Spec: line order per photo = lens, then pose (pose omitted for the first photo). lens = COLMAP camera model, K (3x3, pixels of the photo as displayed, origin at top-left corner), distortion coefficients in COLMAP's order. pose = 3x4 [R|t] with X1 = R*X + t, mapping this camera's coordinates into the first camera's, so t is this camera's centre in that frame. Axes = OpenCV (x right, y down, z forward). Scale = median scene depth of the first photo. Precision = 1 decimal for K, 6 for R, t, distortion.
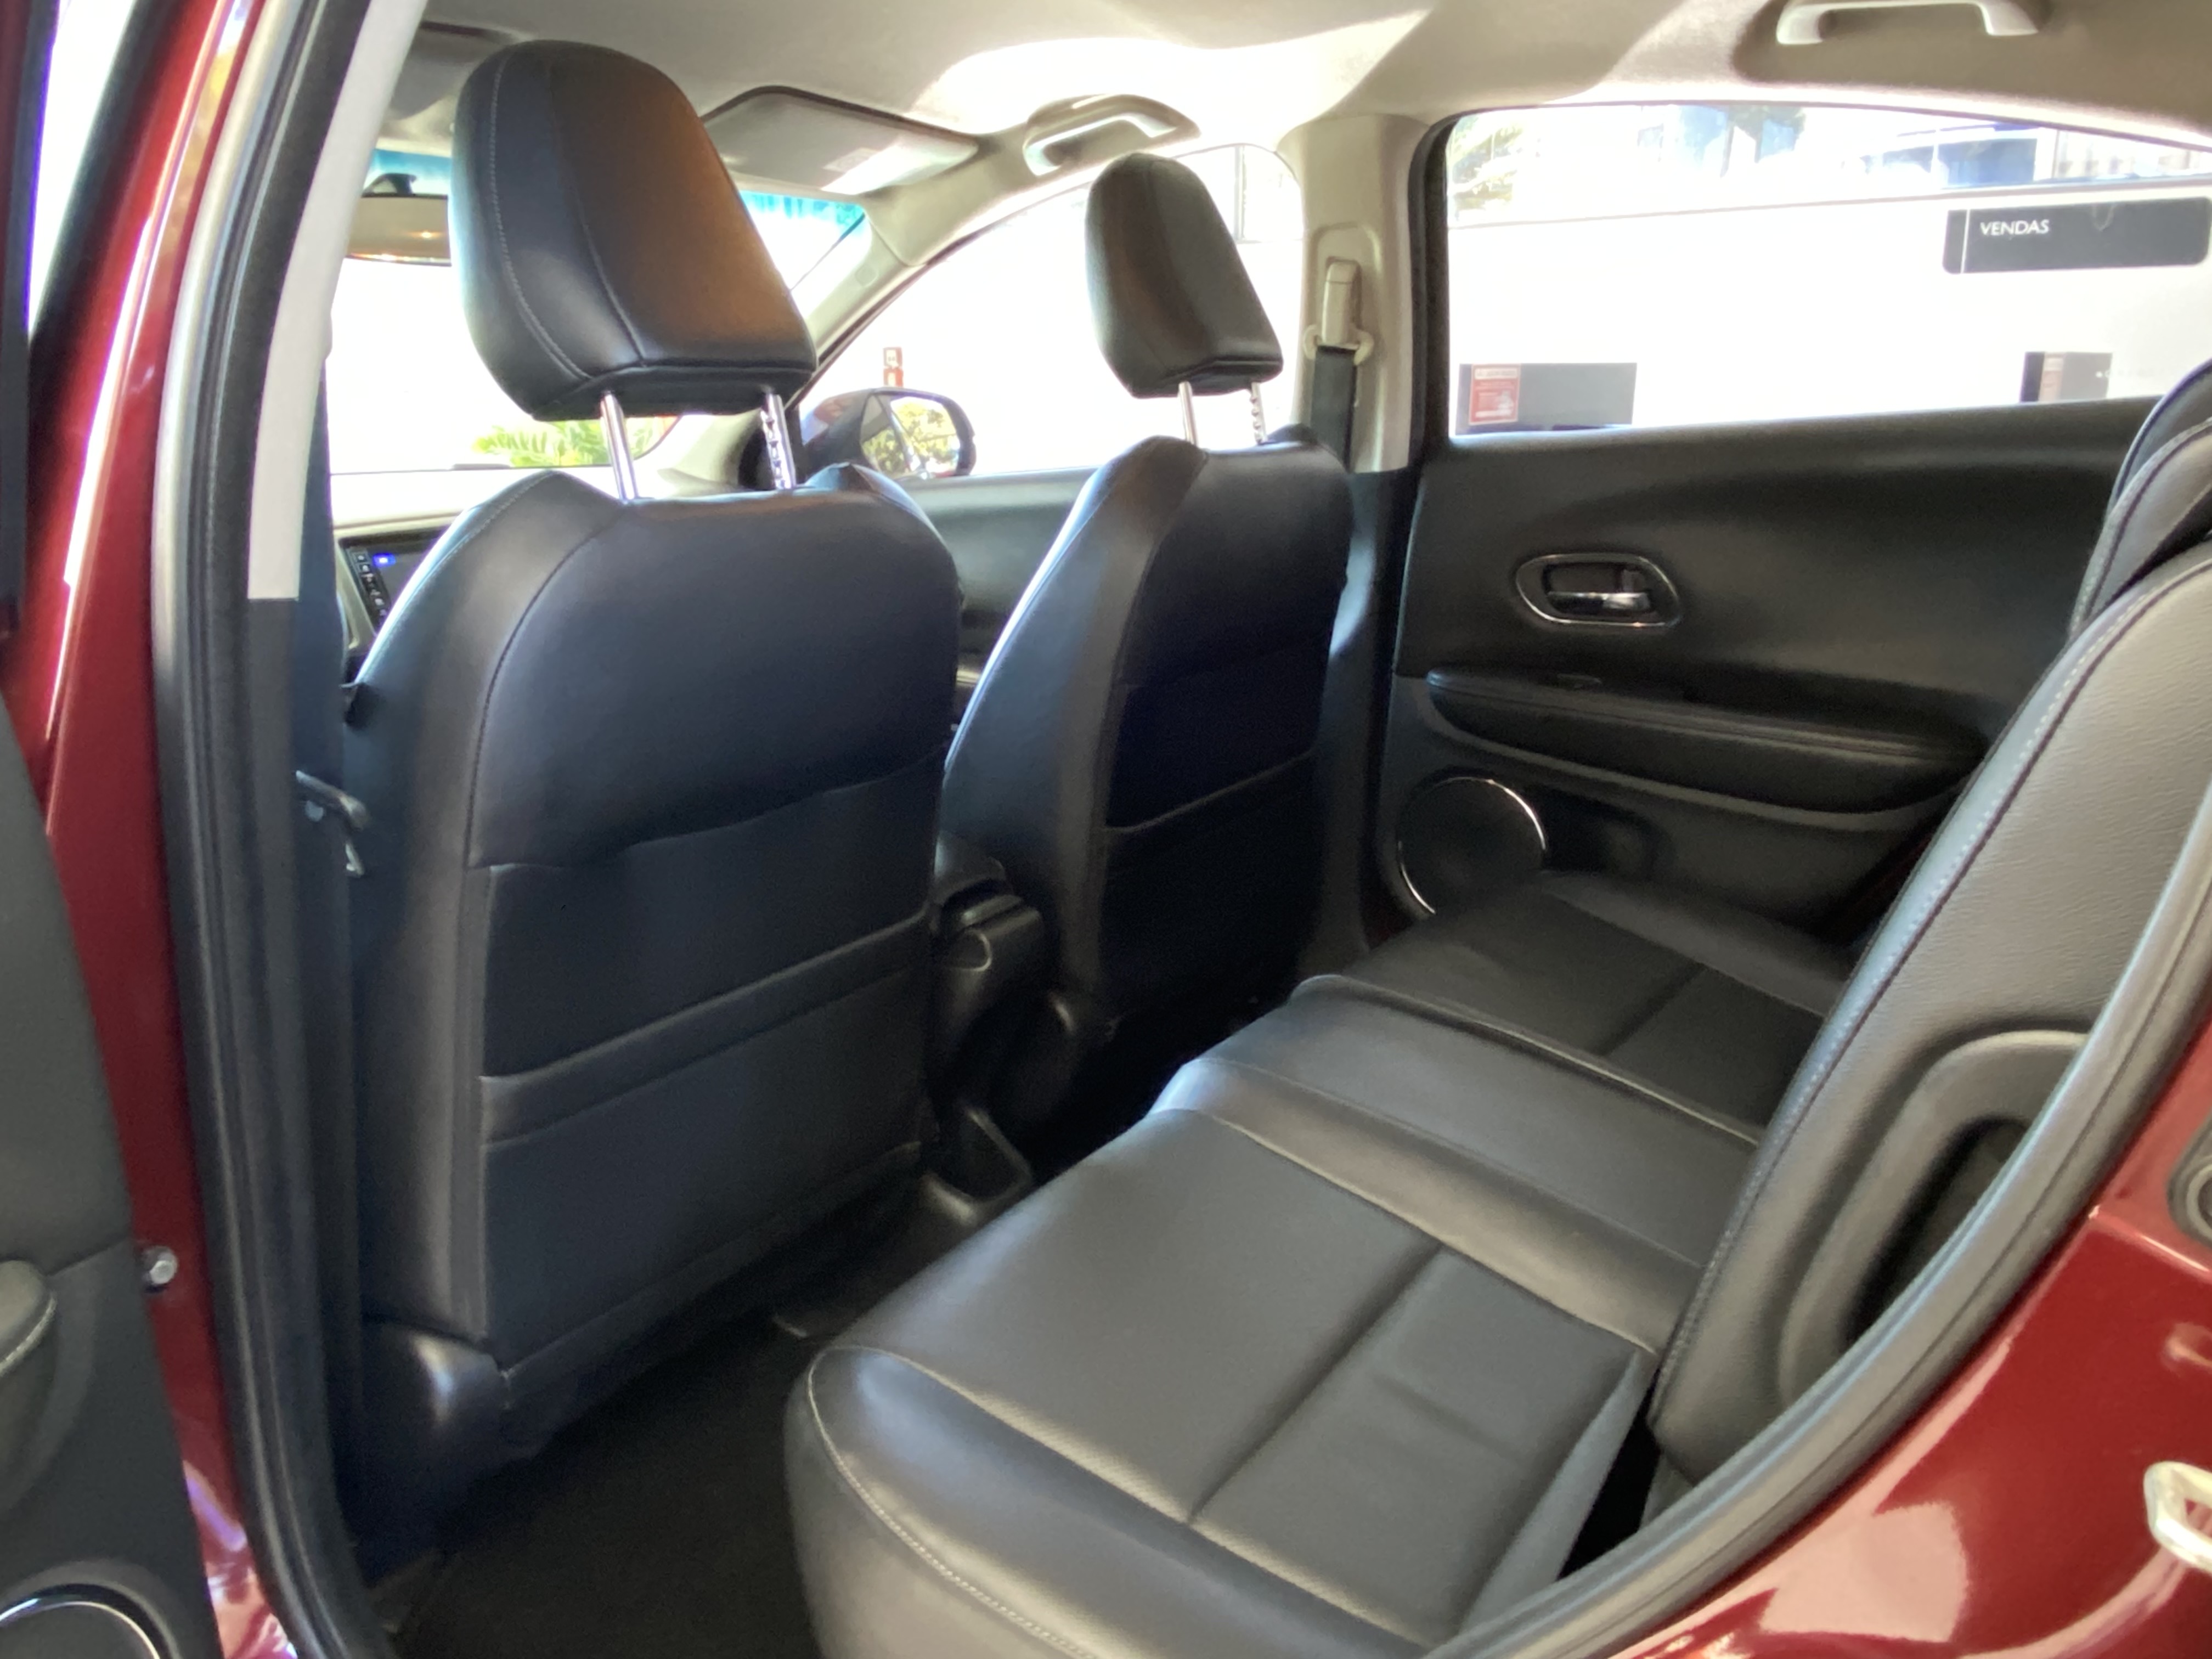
lens RADIAL K [[1637.9, 0, 1106.0], [0, 1637.9, 829.5], [0, 0, 1]] dist [0.064571, -0.077927]
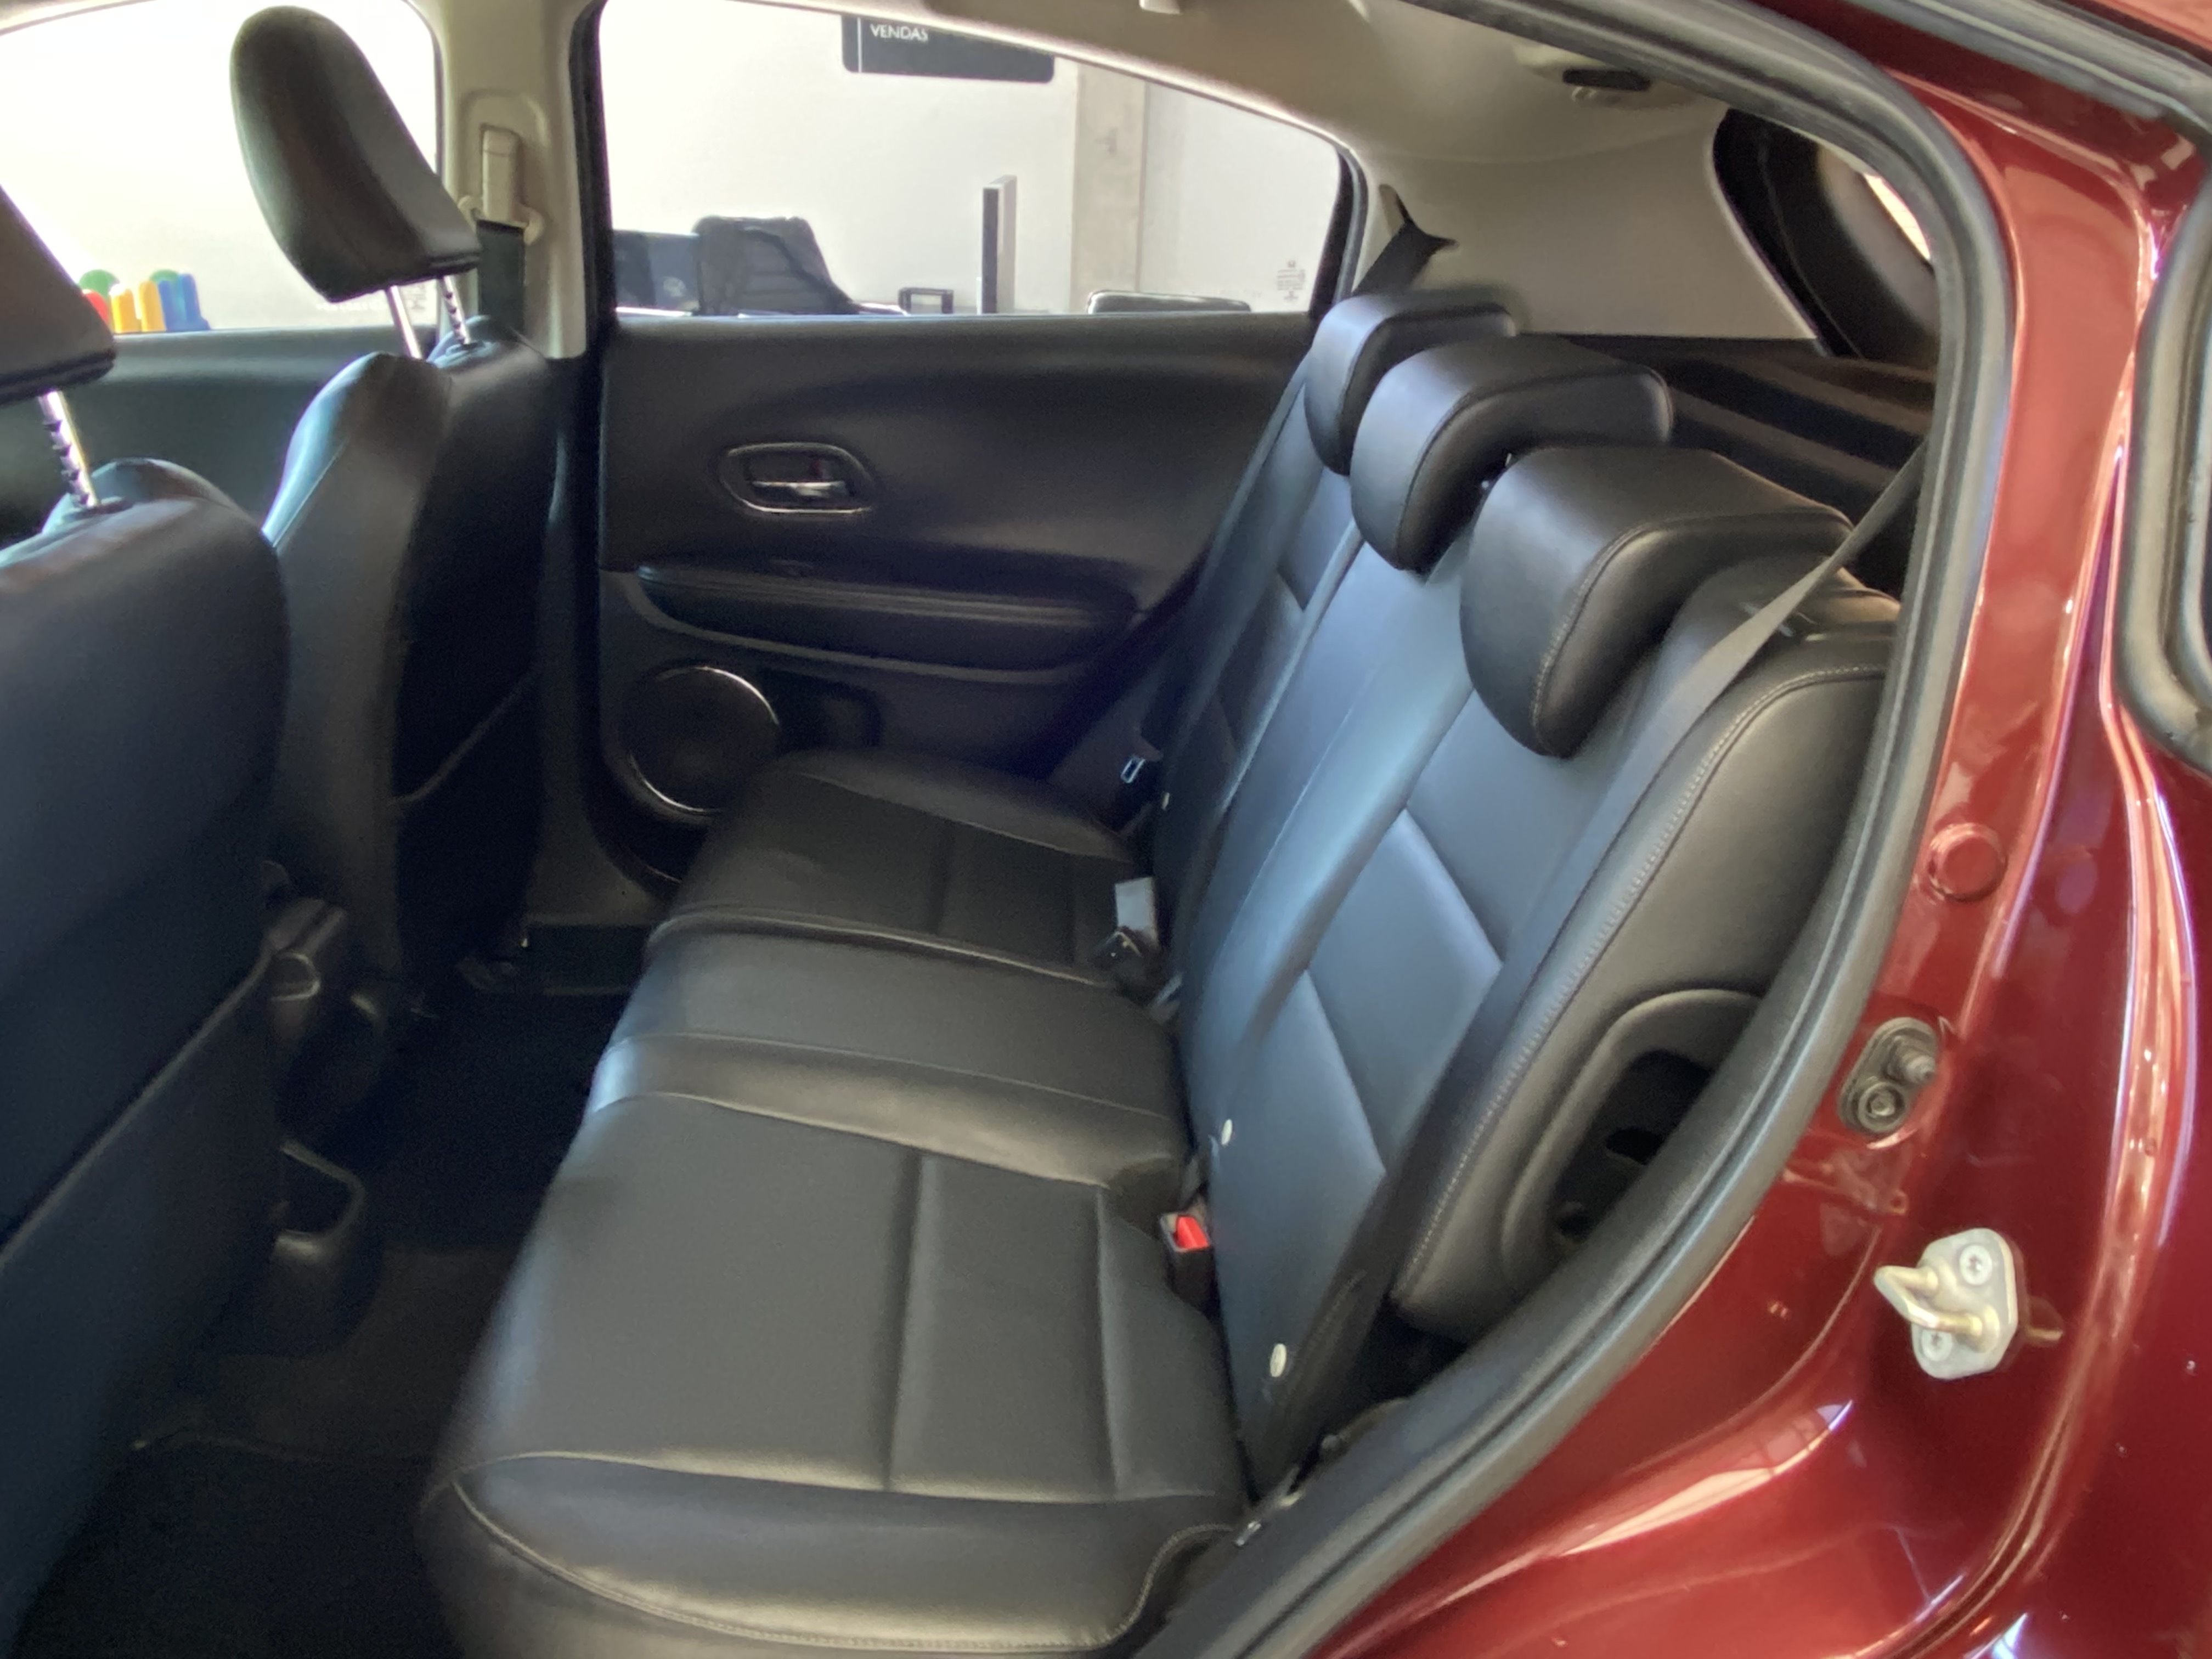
lens RADIAL K [[1671.2, 0, 1101.7], [0, 1671.2, 796.2], [0, 0, 1]] dist [0.066245, -0.075476]
pose [[0.791397, -0.173595, 0.586136, -0.208249], [0.095184, 0.982130, 0.162358, -0.102289], [-0.603846, -0.072699, 0.793779, 0.024856]]
